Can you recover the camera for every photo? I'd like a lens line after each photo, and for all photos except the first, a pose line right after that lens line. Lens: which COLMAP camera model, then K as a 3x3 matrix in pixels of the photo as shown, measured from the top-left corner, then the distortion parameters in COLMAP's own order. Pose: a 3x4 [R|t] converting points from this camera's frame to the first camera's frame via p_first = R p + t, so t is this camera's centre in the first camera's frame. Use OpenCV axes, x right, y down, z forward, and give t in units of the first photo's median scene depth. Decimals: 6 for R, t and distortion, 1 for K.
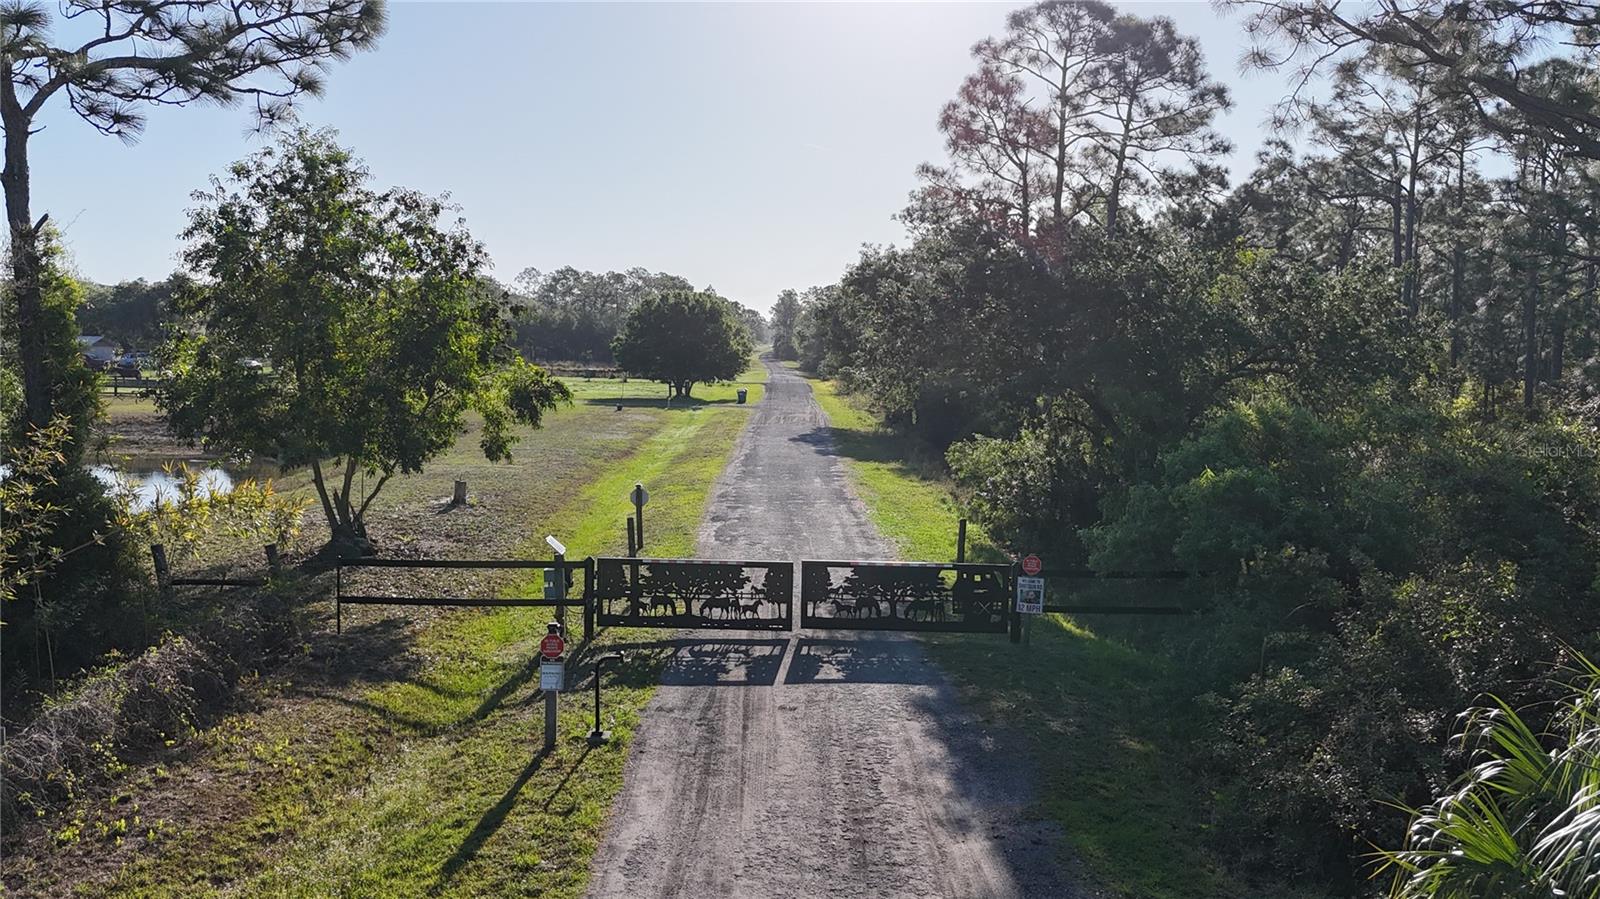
lens RADIAL K [[1435.8, 0, 802.1], [0, 1435.8, 450.0], [0, 0, 1]] dist [0.065042, -0.076390]
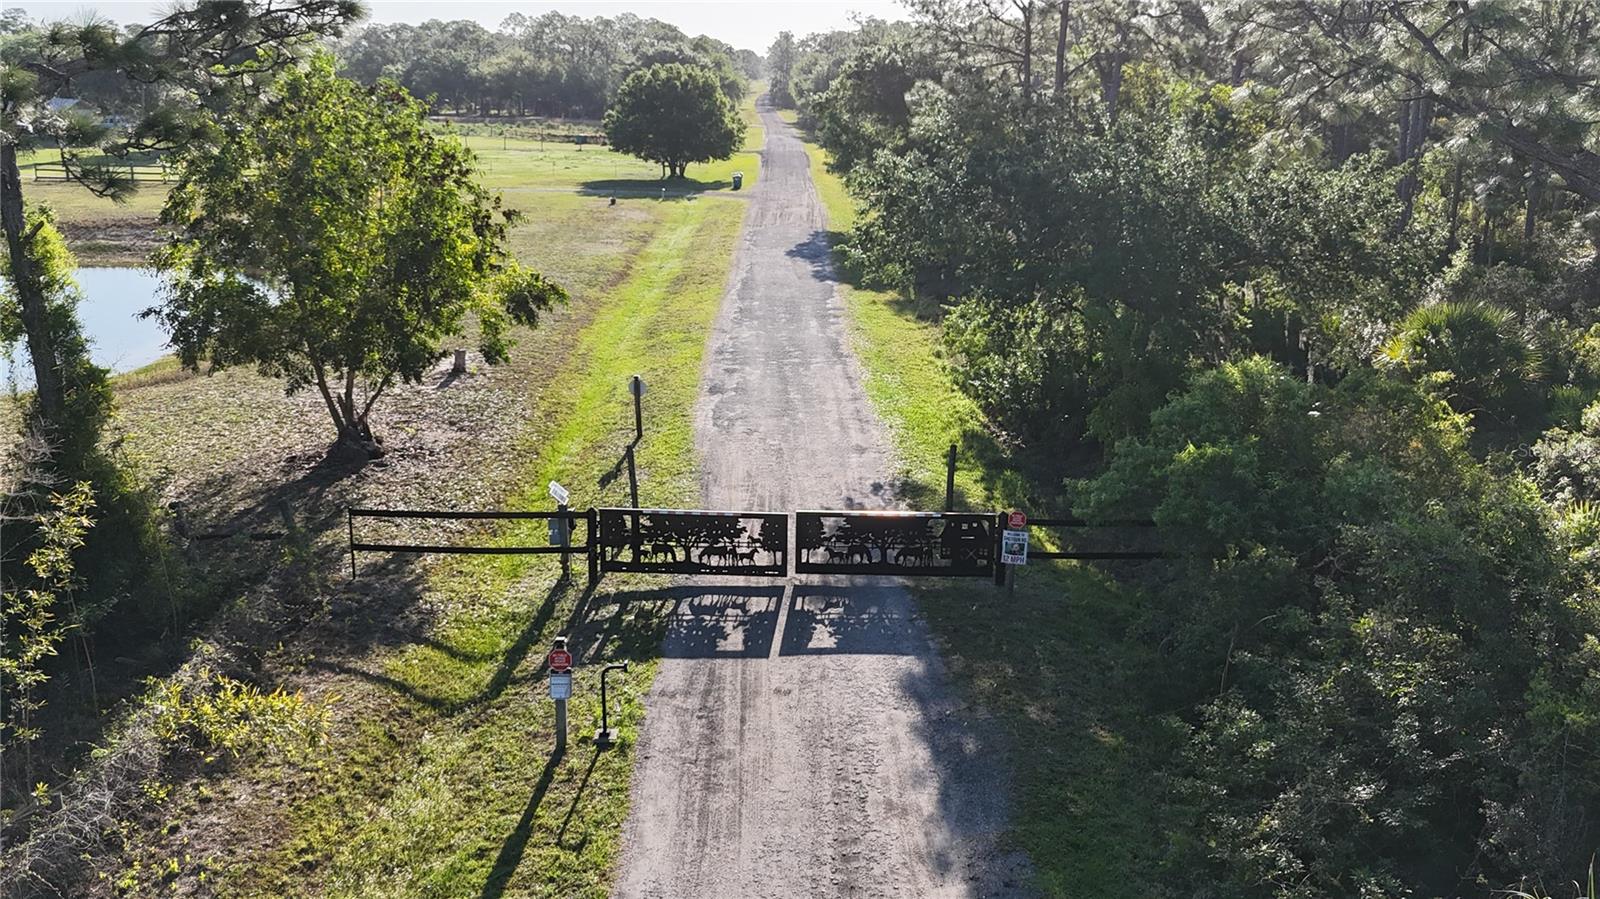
lens RADIAL K [[1435.8, 0, 801.3], [0, 1435.8, 463.0], [0, 0, 1]] dist [0.065042, -0.076390]
pose [[0.999995, -0.003027, 0.000392, 0.003367], [0.002905, 0.983427, 0.181283, -0.155233], [-0.000934, -0.181281, 0.983431, -0.014990]]
